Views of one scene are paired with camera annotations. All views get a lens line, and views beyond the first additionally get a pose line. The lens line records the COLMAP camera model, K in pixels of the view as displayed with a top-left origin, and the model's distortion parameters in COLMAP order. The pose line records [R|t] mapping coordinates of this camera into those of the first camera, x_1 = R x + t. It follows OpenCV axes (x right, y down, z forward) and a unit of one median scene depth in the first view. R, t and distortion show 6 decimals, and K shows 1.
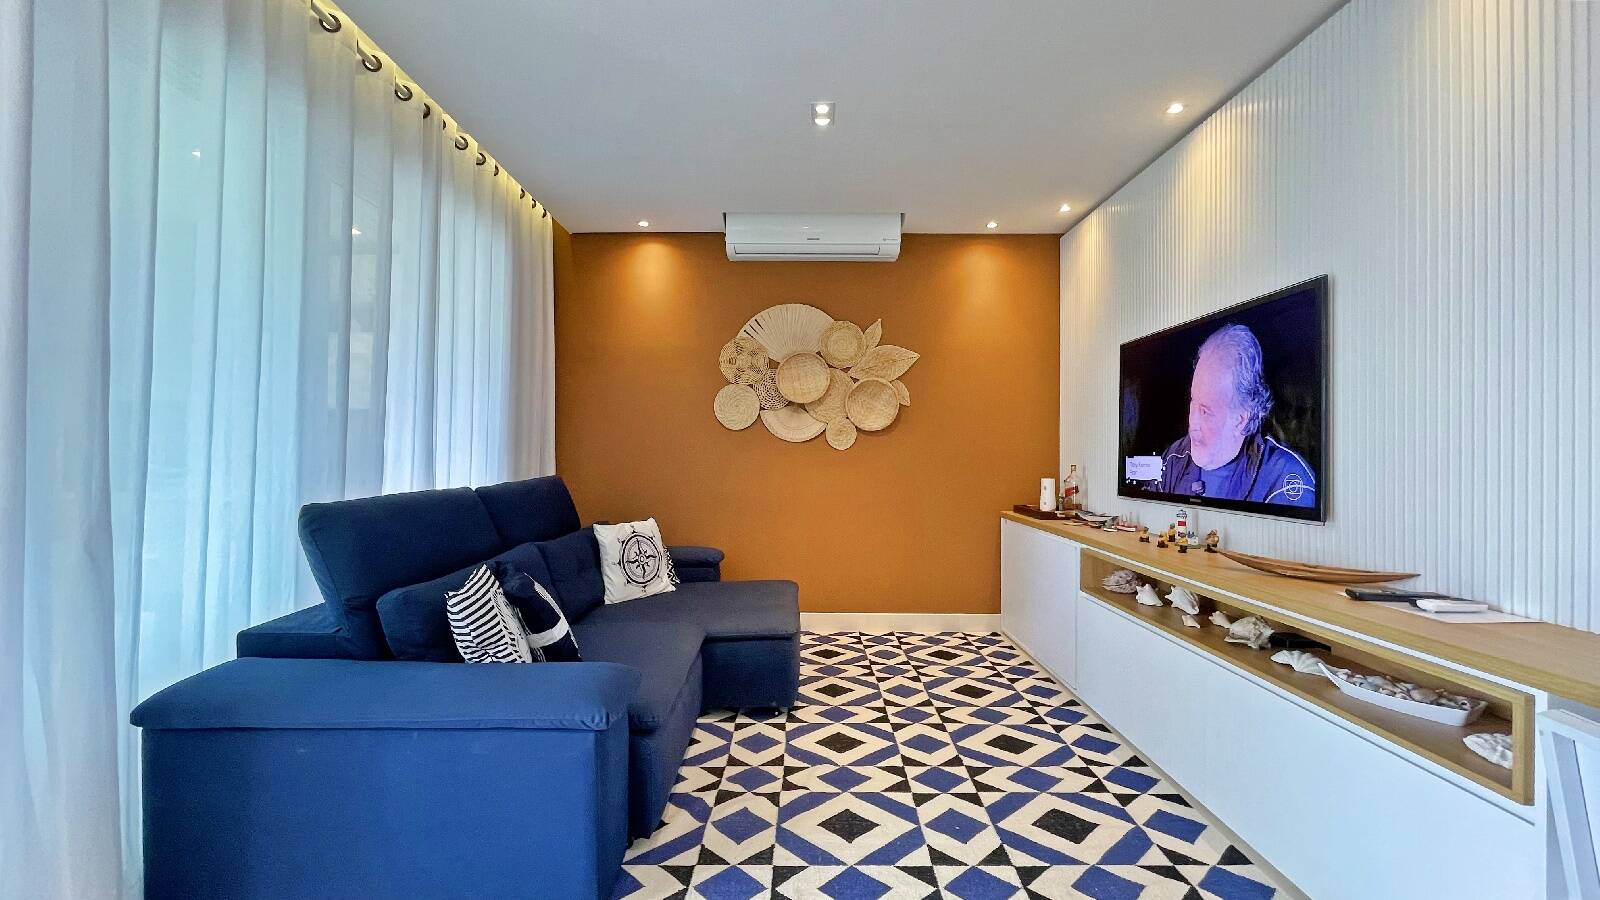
lens RADIAL K [[651.8, 0, 798.2], [0, 651.8, 452.4], [0, 0, 1]] dist [-0.000444, -0.000008]
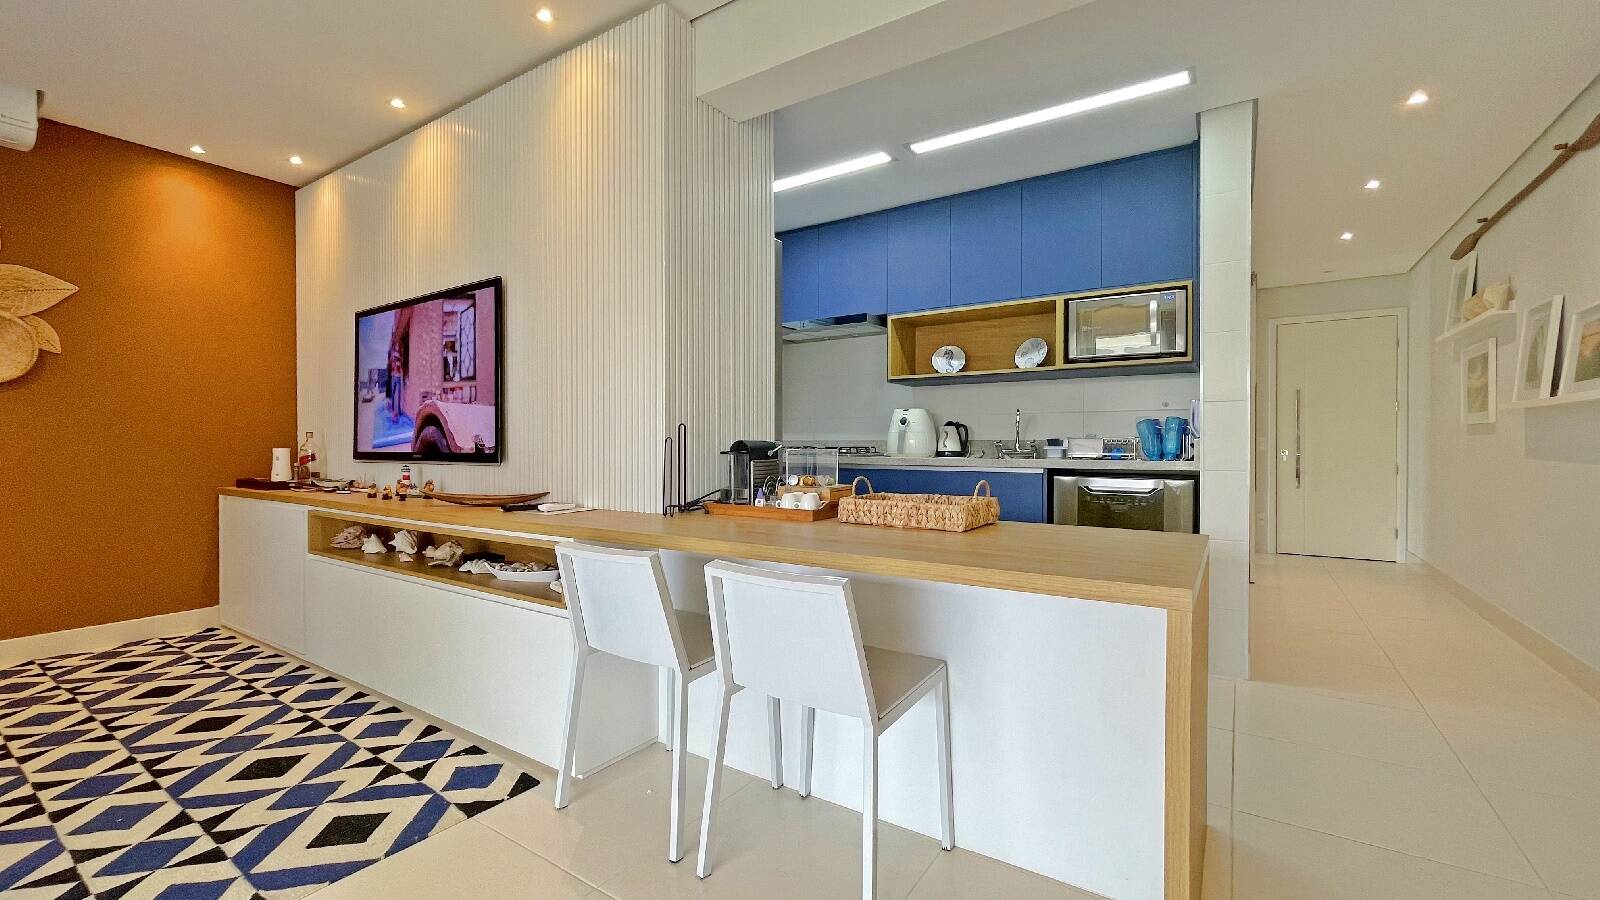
lens RADIAL K [[664.7, 0, 794.3], [0, 664.7, 449.9], [0, 0, 1]] dist [-0.000756, -0.000042]
pose [[0.556029, -0.013004, 0.831061, 0.006200], [0.001247, 0.999890, 0.014811, 0.036096], [-0.831162, -0.007199, 0.555983, -0.154655]]
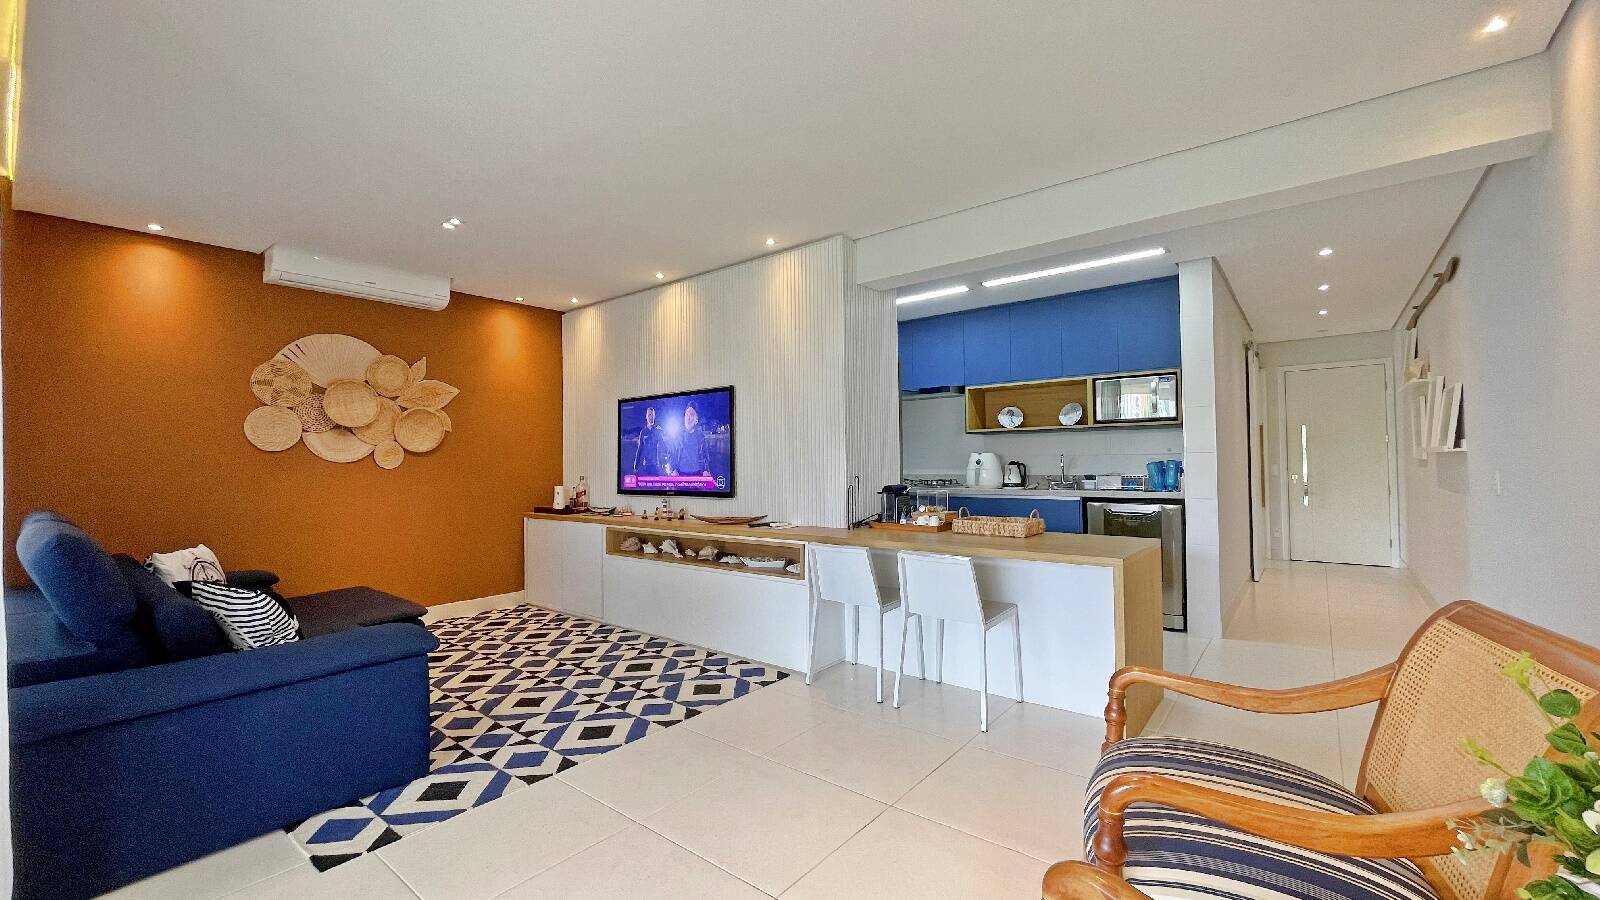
lens RADIAL K [[645.1, 0, 793.9], [0, 645.1, 449.5], [0, 0, 1]] dist [-0.002539, -0.000069]
pose [[0.629338, 0.001332, 0.777131, -0.450099], [0.014865, 0.999795, -0.013751, -0.014345], [-0.776990, 0.020206, 0.629189, -0.315955]]
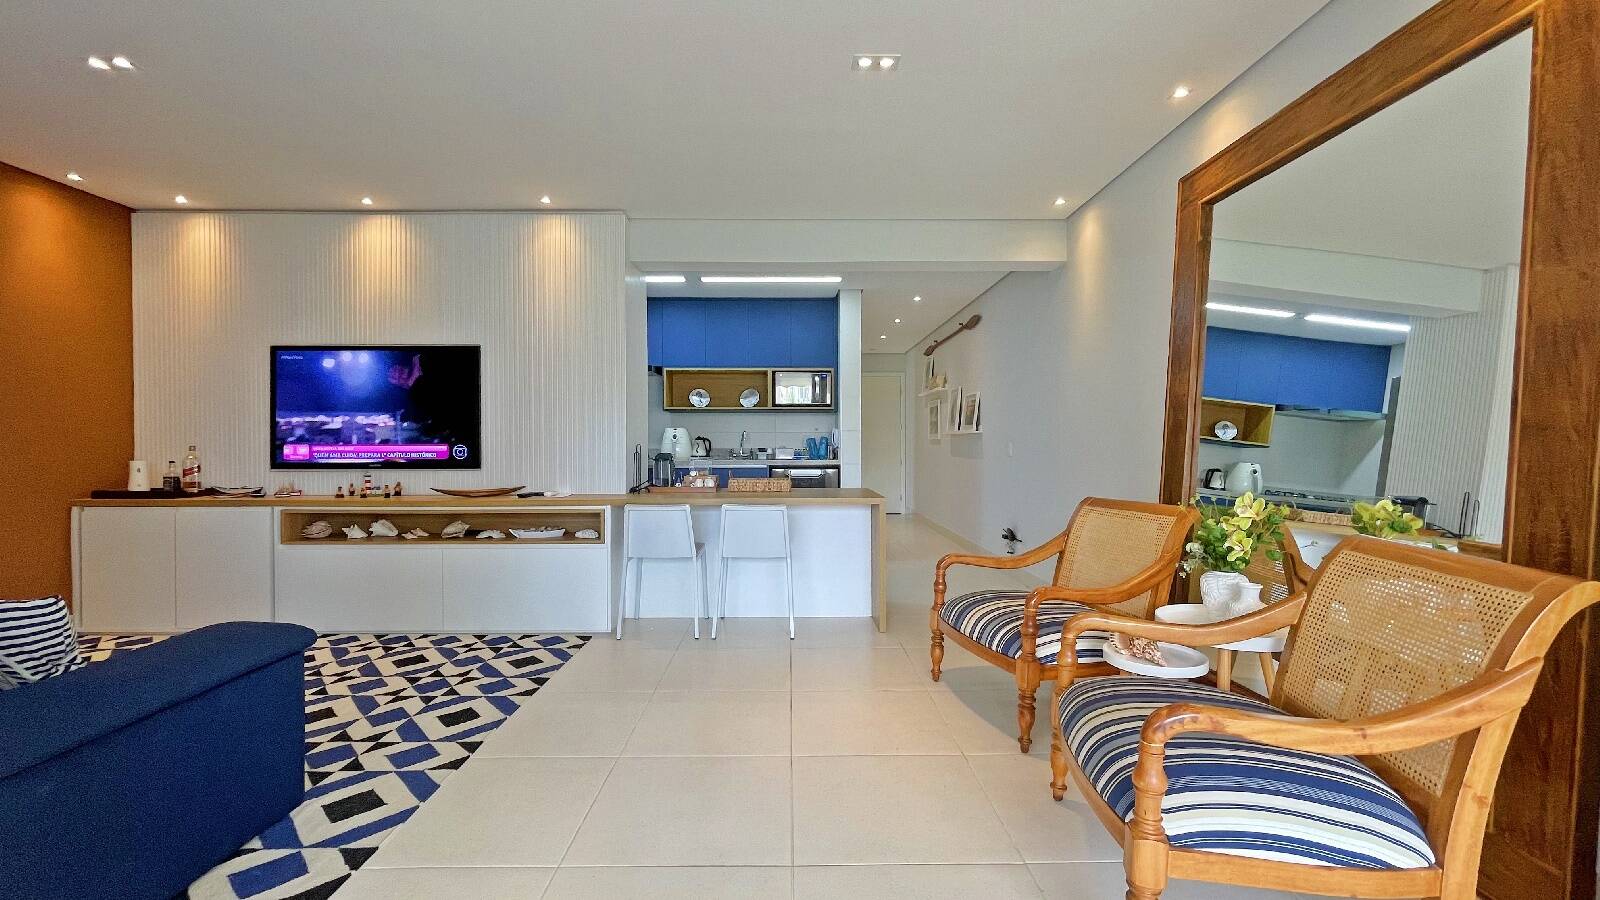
lens RADIAL K [[656.6, 0, 796.0], [0, 656.6, 450.5], [0, 0, 1]] dist [-0.000269, 0.000237]
pose [[-0.014196, -0.016262, 0.999767, -0.737238], [-0.000830, 0.999868, 0.016251, 0.010472], [-0.999899, -0.000599, -0.014208, 0.034131]]
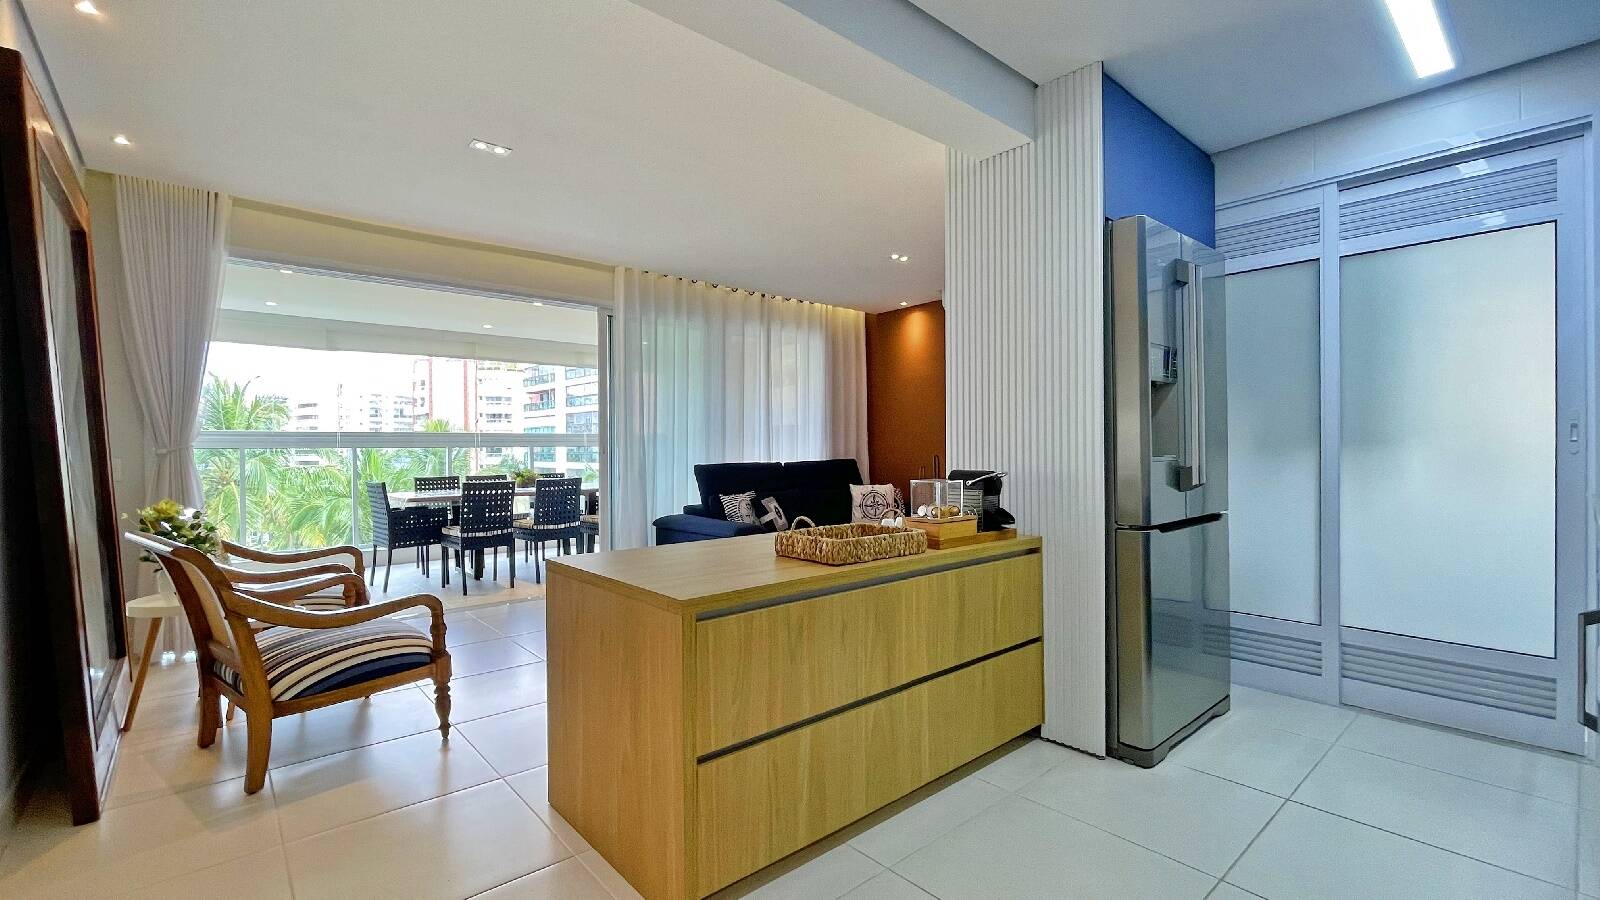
lens RADIAL K [[684.8, 0, 800.0], [0, 684.8, 450.0], [0, 0, 1]] dist [-0.000967, -0.000367]
pose [[0.656687, -0.009711, -0.754101, 1.046766], [0.014256, 0.999898, -0.000461, 0.011733], [0.754029, -0.010448, 0.656758, -0.378733]]
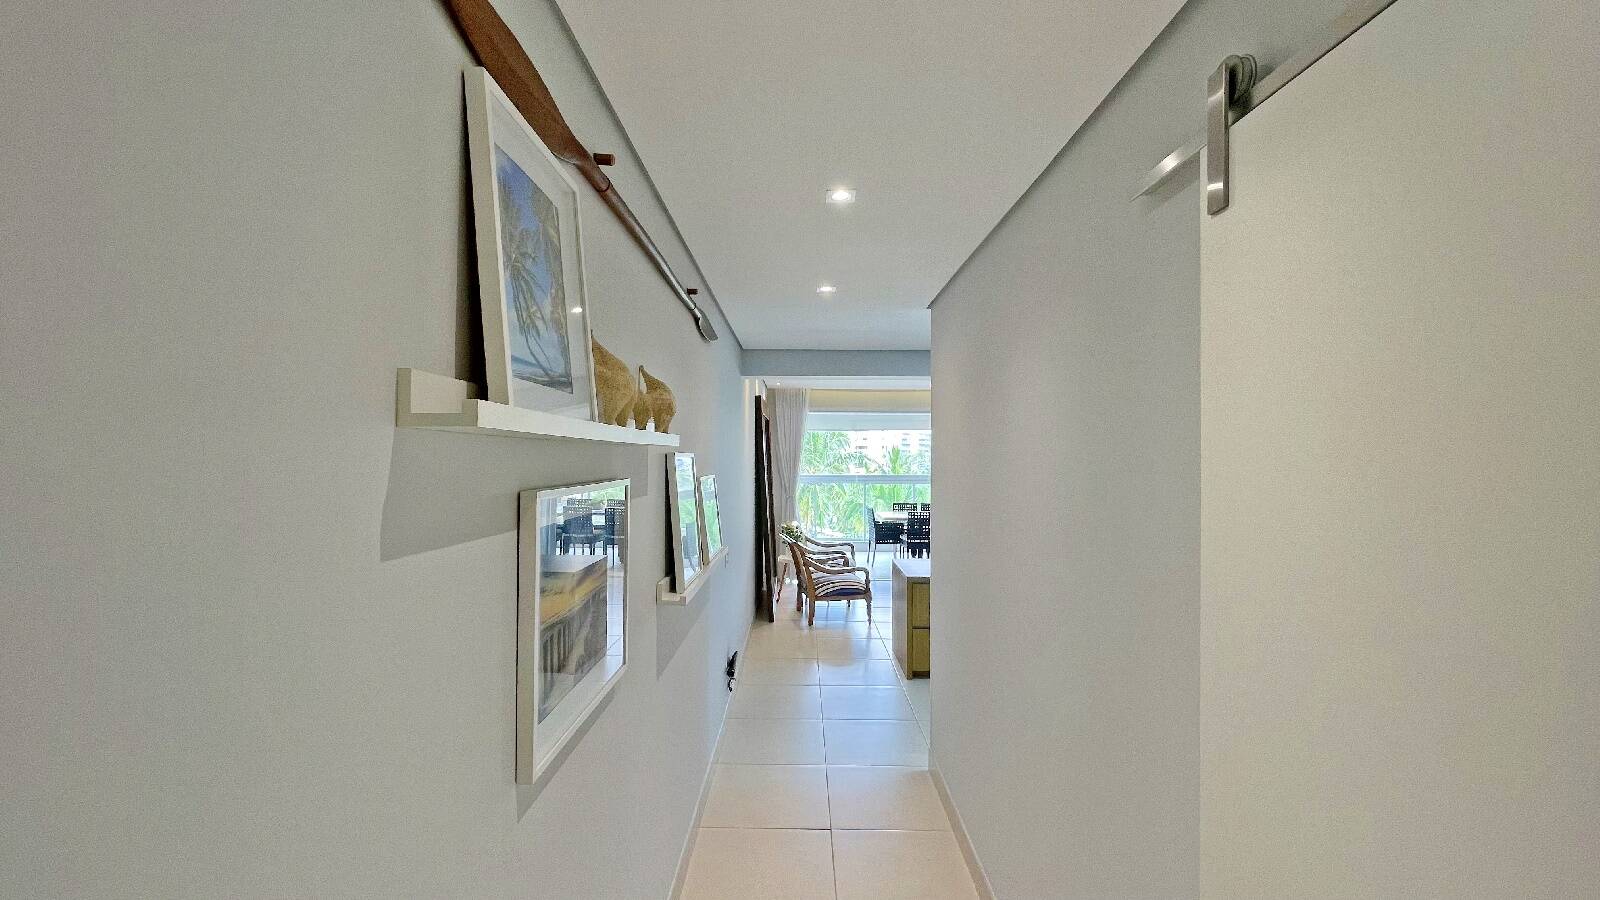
lens RADIAL K [[651.8, 0, 798.2], [0, 651.8, 452.4], [0, 0, 1]] dist [-0.000444, -0.000008]
pose [[-0.008520, -0.009493, -0.999919, 2.141296], [-0.001819, 0.999953, -0.009478, -0.155713], [0.999962, 0.001738, -0.008537, -0.364794]]
